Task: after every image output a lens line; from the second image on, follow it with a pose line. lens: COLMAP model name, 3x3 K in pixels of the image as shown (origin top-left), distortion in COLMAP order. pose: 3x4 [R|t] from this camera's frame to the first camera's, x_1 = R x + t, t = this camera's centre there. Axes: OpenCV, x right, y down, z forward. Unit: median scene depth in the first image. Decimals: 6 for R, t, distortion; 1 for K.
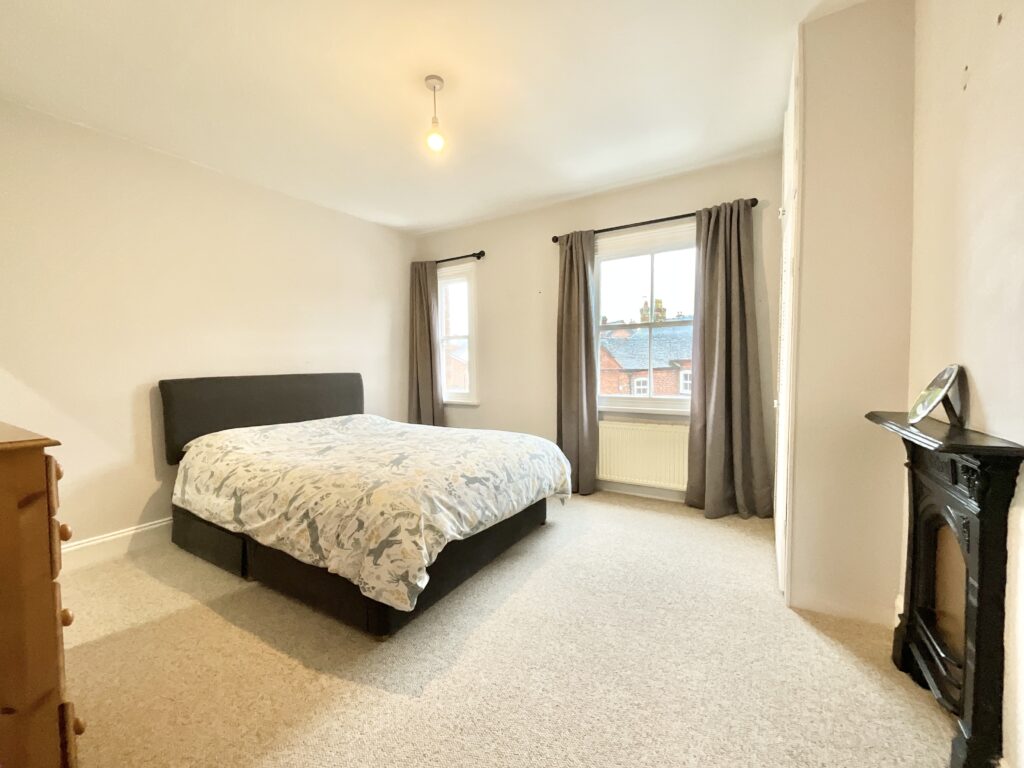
lens RADIAL K [[415.1, 0, 511.6], [0, 415.1, 384.1], [0, 0, 1]] dist [-0.003419, -0.000193]
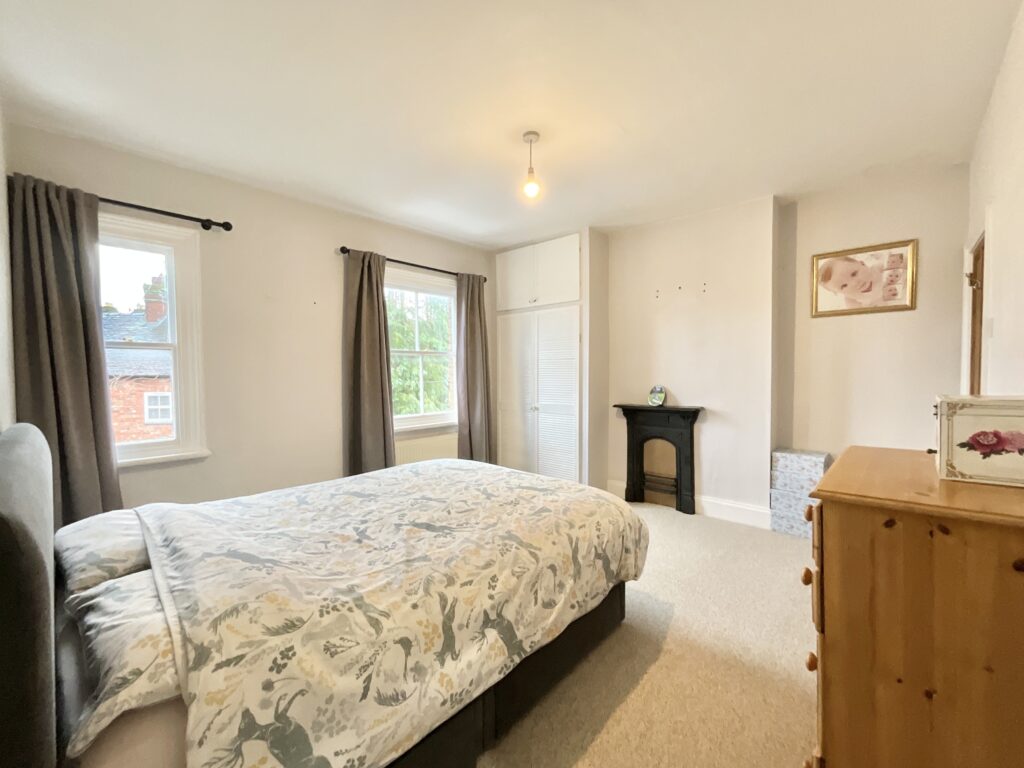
lens RADIAL K [[415.1, 0, 514.1], [0, 415.1, 387.4], [0, 0, 1]] dist [-0.003419, -0.000193]
pose [[0.197848, -0.025356, 0.979905, -0.865215], [0.054304, 0.998414, 0.014871, -0.054791], [-0.978727, 0.050270, 0.198911, 0.578622]]
